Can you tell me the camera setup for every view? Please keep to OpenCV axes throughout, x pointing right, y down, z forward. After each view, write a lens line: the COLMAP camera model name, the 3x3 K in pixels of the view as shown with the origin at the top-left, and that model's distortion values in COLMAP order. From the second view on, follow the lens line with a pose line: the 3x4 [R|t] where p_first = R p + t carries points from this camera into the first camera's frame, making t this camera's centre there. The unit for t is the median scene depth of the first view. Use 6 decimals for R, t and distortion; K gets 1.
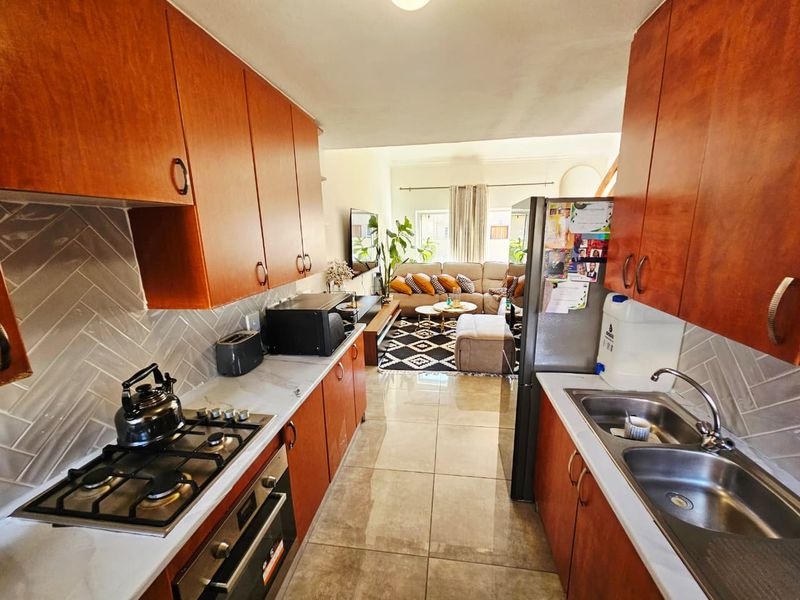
lens RADIAL K [[326.5, 0, 405.2], [0, 326.5, 302.4], [0, 0, 1]] dist [0.003157, -0.001709]
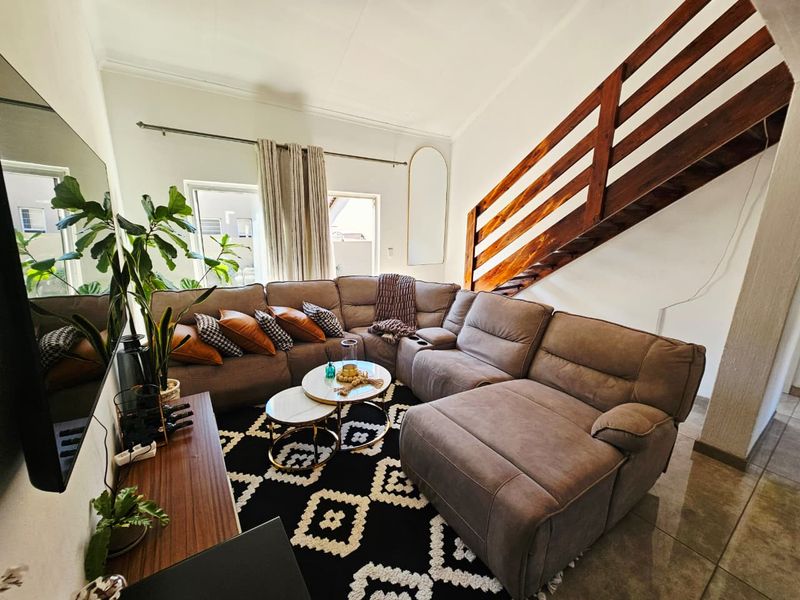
lens RADIAL K [[326.5, 0, 405.5], [0, 326.5, 304.0], [0, 0, 1]] dist [0.003157, -0.001709]
pose [[0.739511, -0.124267, 0.661575, -0.094625], [0.115728, 0.991650, 0.056905, -0.121274], [-0.663122, 0.034481, 0.747717, 0.587090]]
